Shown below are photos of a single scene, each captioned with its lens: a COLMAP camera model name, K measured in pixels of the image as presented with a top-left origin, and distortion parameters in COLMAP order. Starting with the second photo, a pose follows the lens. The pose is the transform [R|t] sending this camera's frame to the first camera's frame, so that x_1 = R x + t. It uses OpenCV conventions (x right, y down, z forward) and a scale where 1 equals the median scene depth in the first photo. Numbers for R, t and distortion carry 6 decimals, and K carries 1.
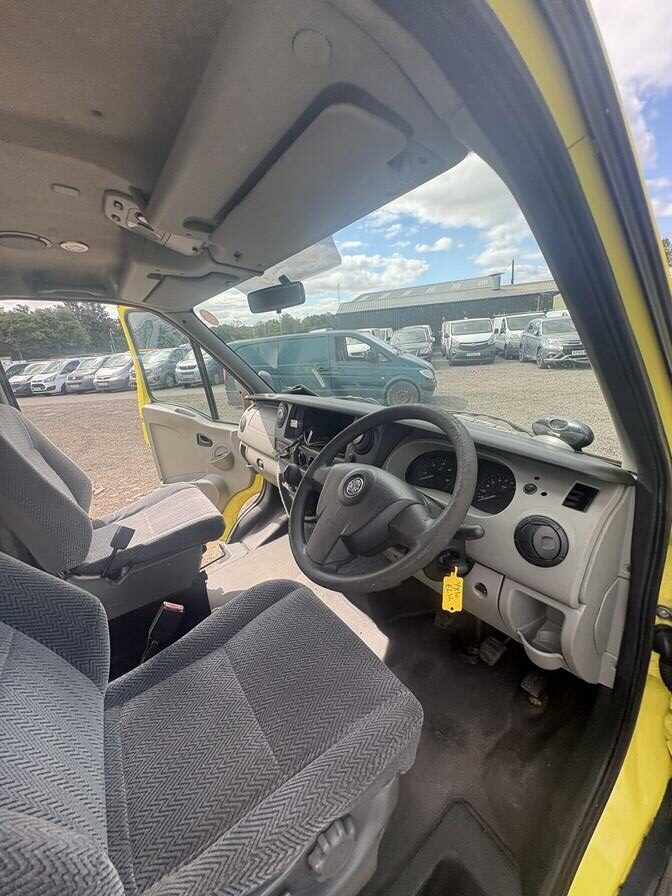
lens RADIAL K [[358.1, 0, 331.1], [0, 358.1, 443.2], [0, 0, 1]] dist [-0.000702, 0.000045]
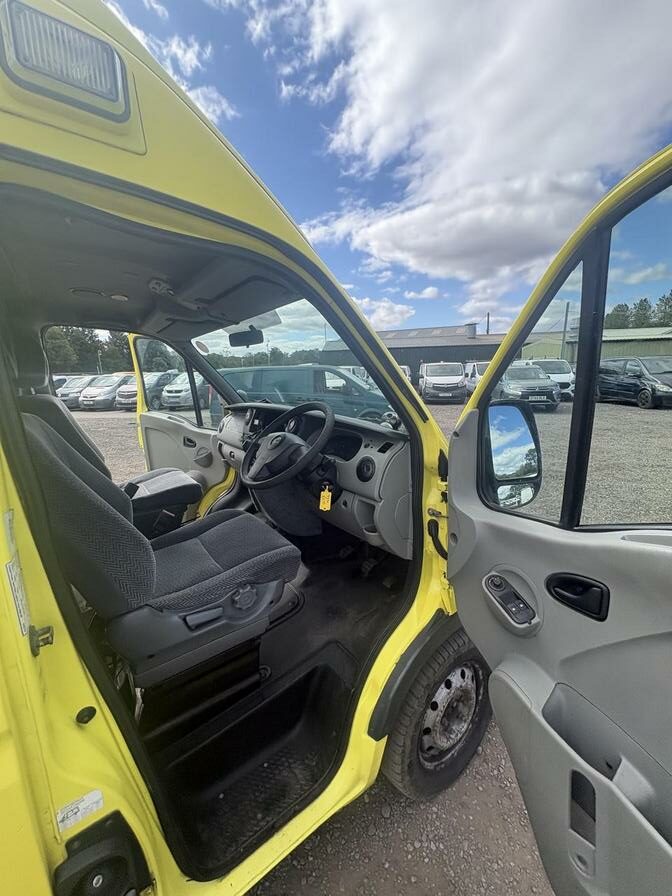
lens RADIAL K [[358.1, 0, 331.1], [0, 358.1, 443.2], [0, 0, 1]] dist [-0.000702, 0.000045]
pose [[0.997621, 0.052887, 0.044228, 0.086335], [-0.048564, 0.994416, -0.093691, 0.093648], [-0.048937, 0.091320, 0.994618, -0.277202]]
